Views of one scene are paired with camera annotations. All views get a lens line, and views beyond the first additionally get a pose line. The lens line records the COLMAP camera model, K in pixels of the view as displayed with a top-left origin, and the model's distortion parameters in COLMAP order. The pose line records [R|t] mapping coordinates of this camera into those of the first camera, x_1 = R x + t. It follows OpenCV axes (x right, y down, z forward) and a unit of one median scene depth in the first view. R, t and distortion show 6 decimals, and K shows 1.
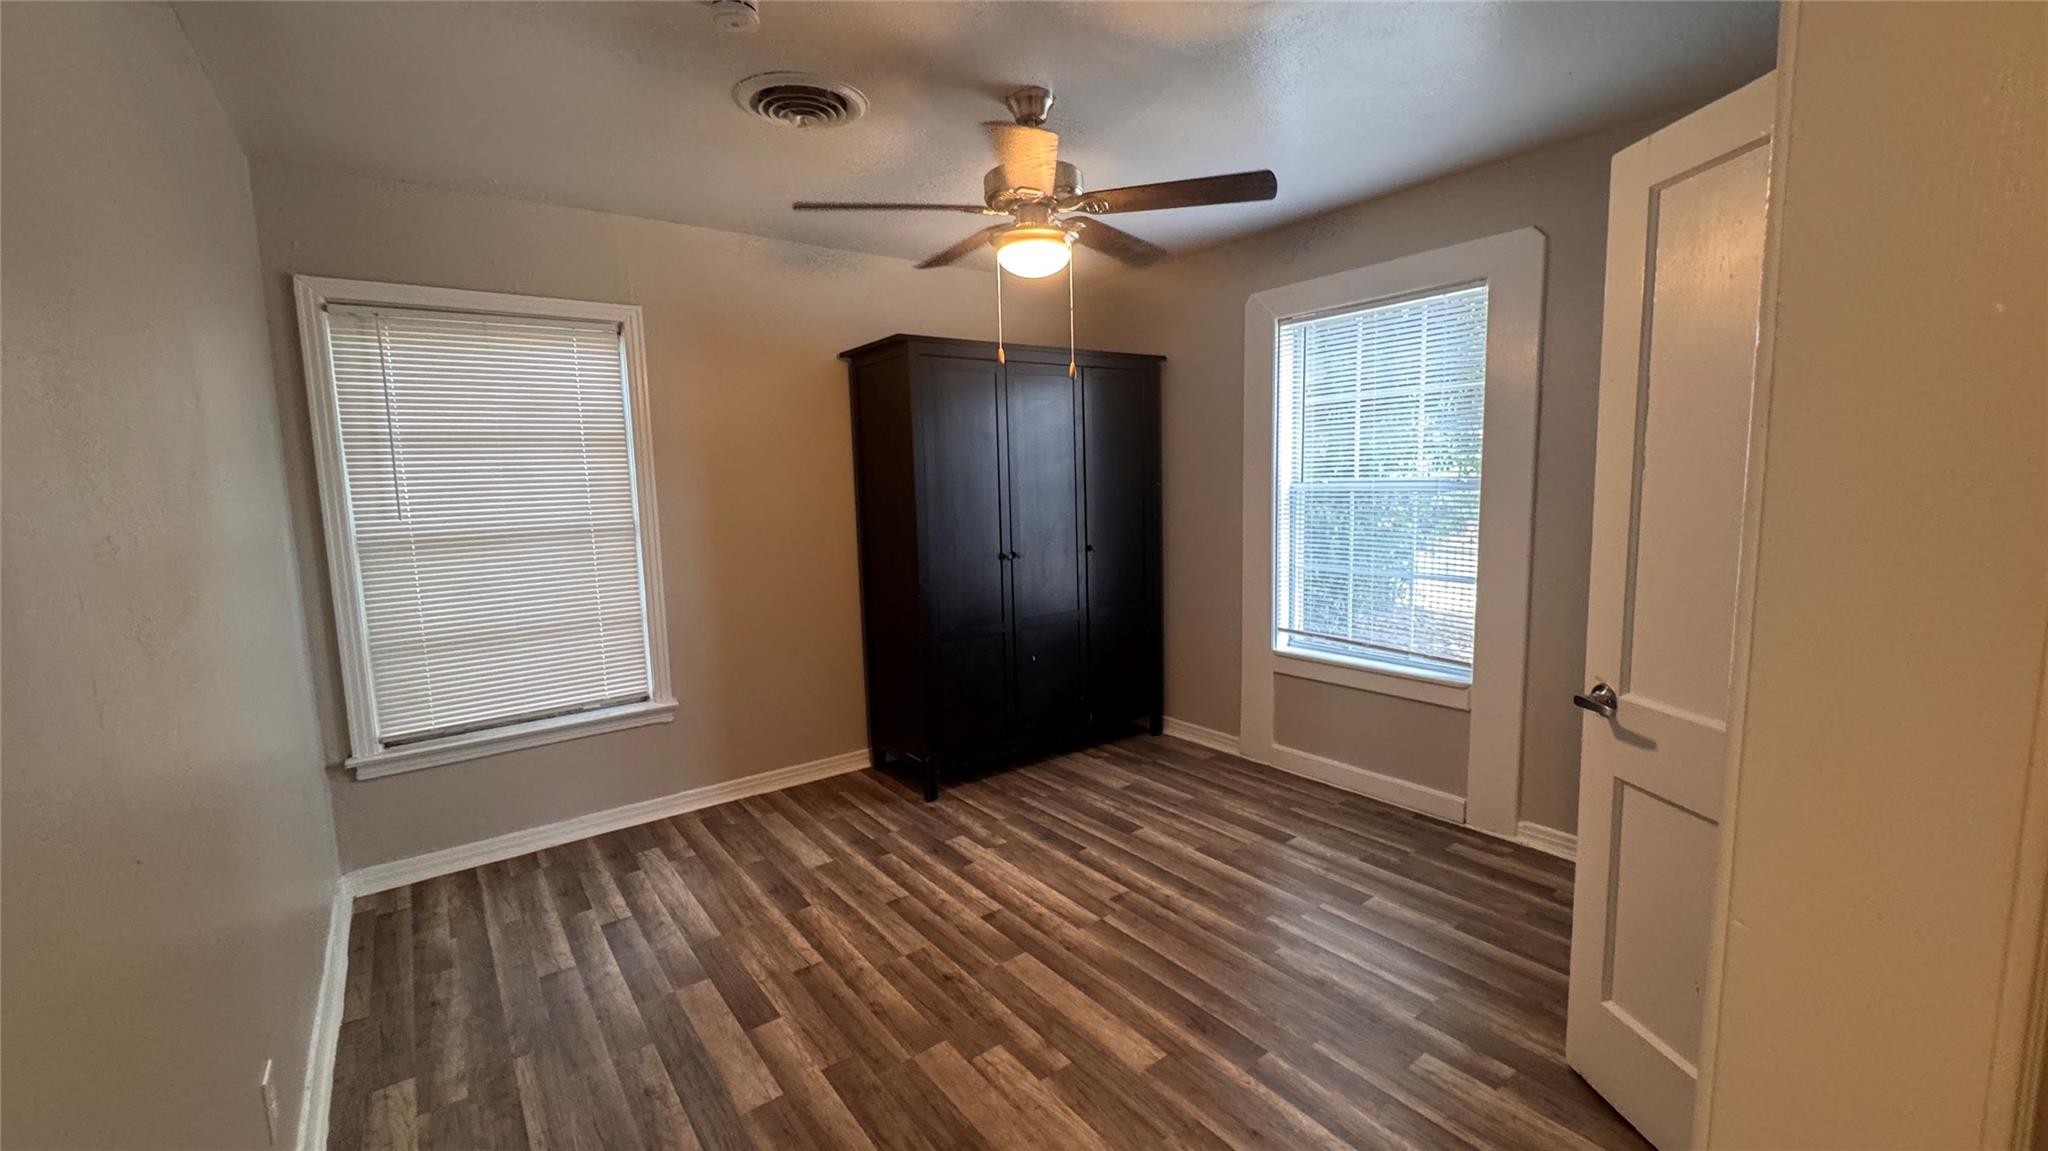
lens RADIAL K [[826.8, 0, 1026.5], [0, 826.8, 573.9], [0, 0, 1]] dist [0.000076, -0.000015]
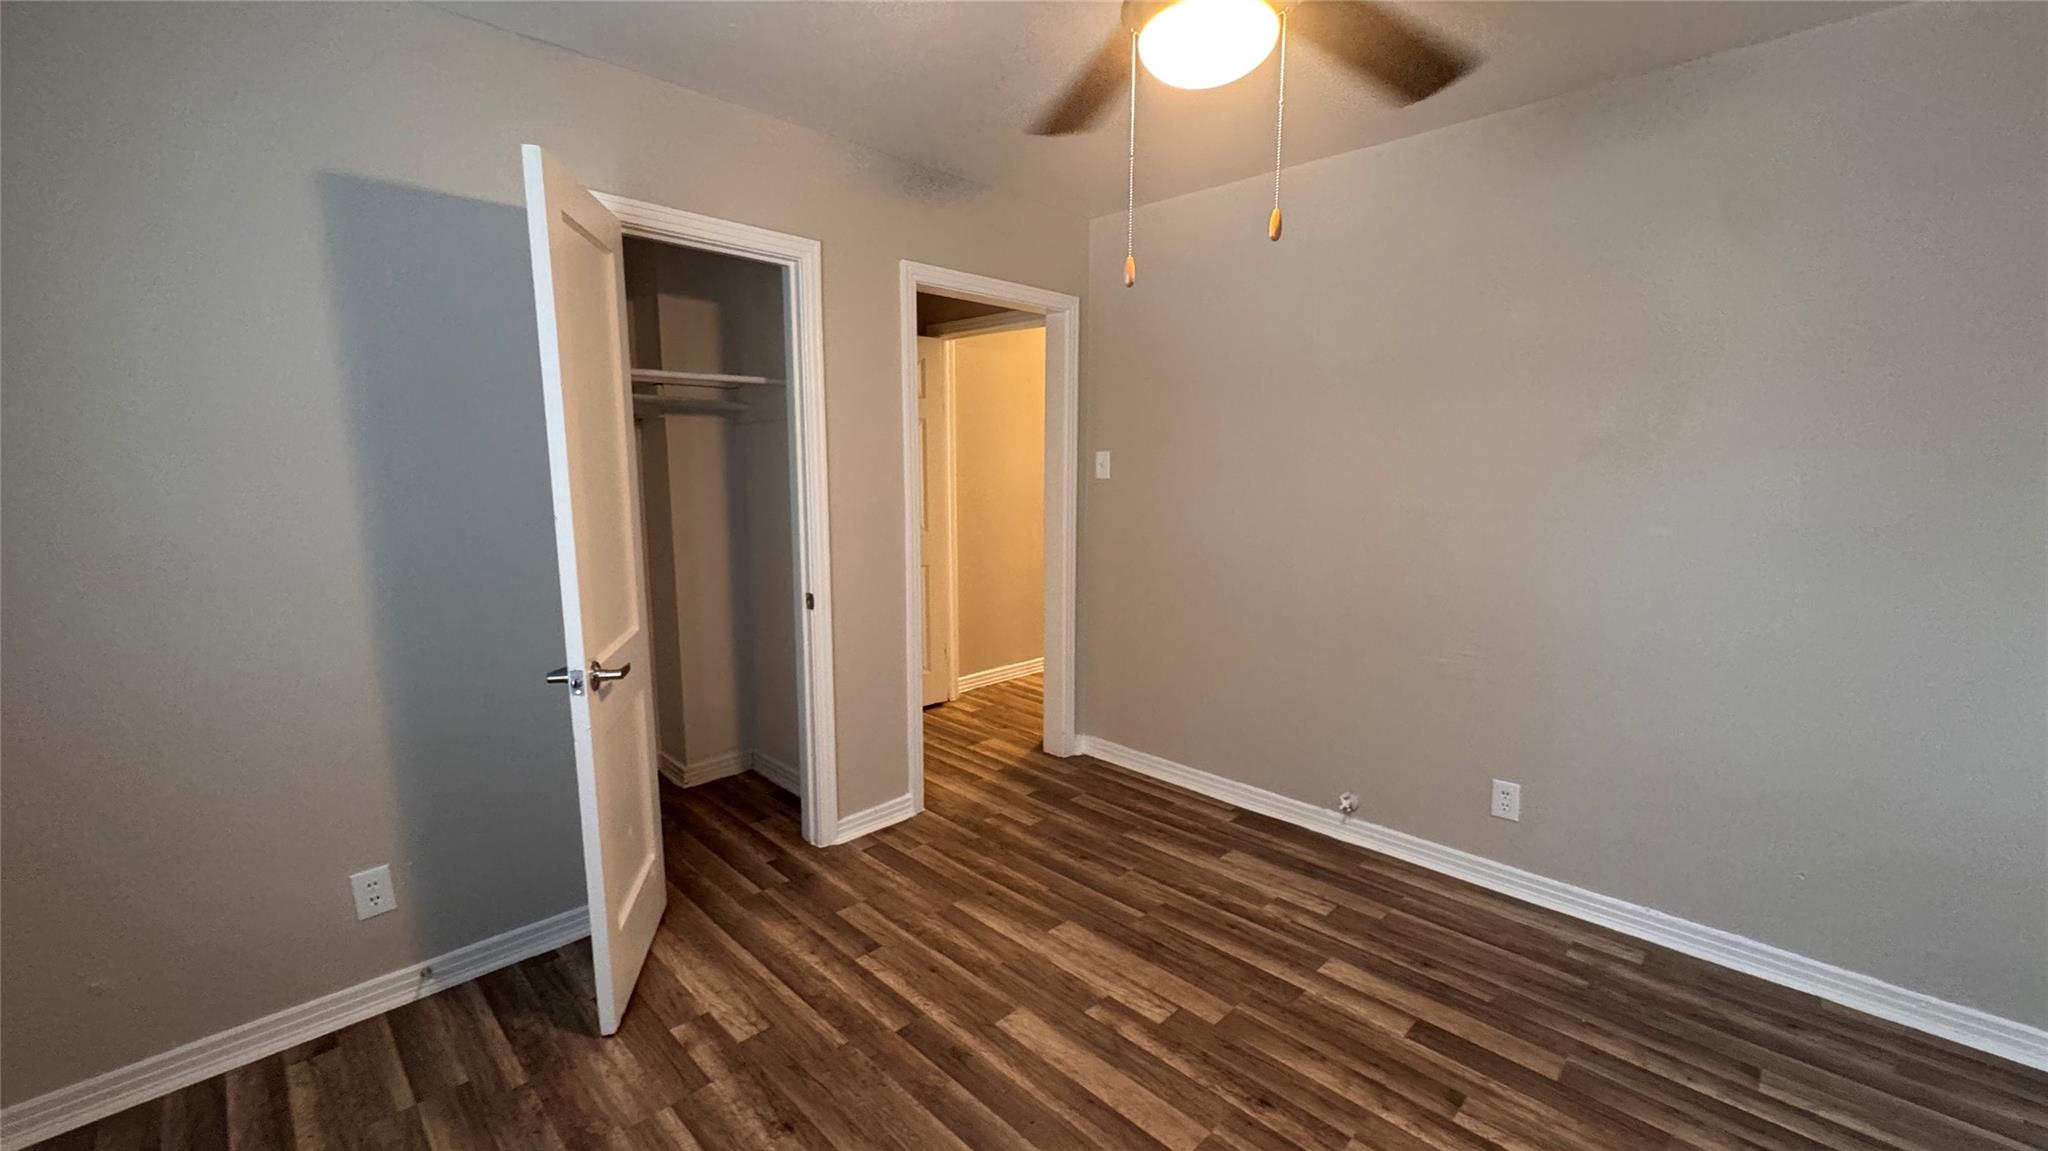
lens RADIAL K [[826.8, 0, 1024.0], [0, 826.8, 577.0], [0, 0, 1]] dist [0.000076, -0.000015]
pose [[-0.990432, 0.044394, -0.130666, 0.239808], [0.008556, 0.964777, 0.262928, -0.222881], [0.137736, 0.259295, -0.955926, 1.816037]]
